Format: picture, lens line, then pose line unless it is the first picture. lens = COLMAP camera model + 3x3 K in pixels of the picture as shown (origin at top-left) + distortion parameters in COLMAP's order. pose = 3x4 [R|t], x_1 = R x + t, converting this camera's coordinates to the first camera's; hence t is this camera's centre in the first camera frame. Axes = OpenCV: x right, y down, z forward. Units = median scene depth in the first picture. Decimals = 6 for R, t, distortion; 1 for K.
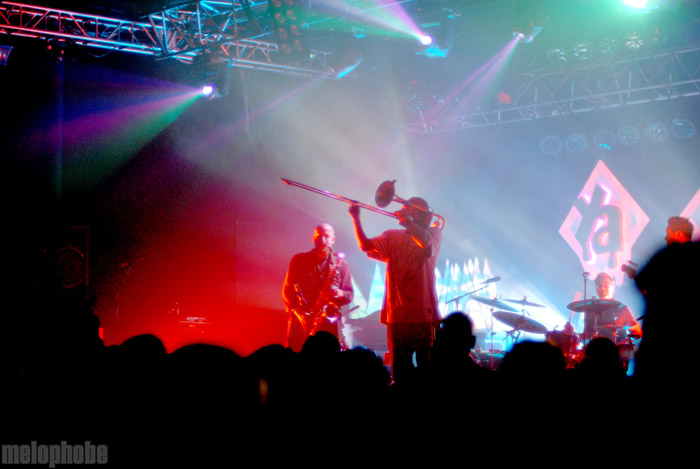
lens RADIAL K [[1680.1, 0, 349.6], [0, 1680.1, 231.3], [0, 0, 1]] dist [-0.051486, 0.000000]
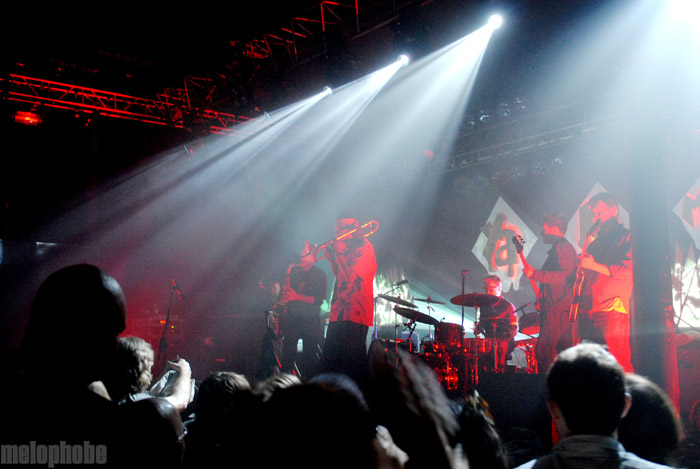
lens RADIAL K [[808.3, 0, 346.7], [0, 808.3, 231.4], [0, 0, 1]] dist [0.002255, 0.000000]
pose [[0.994985, -0.018970, -0.098213, 0.096830], [0.012602, 0.997802, -0.065062, 0.027499], [0.099231, 0.063498, 0.993036, 0.375538]]
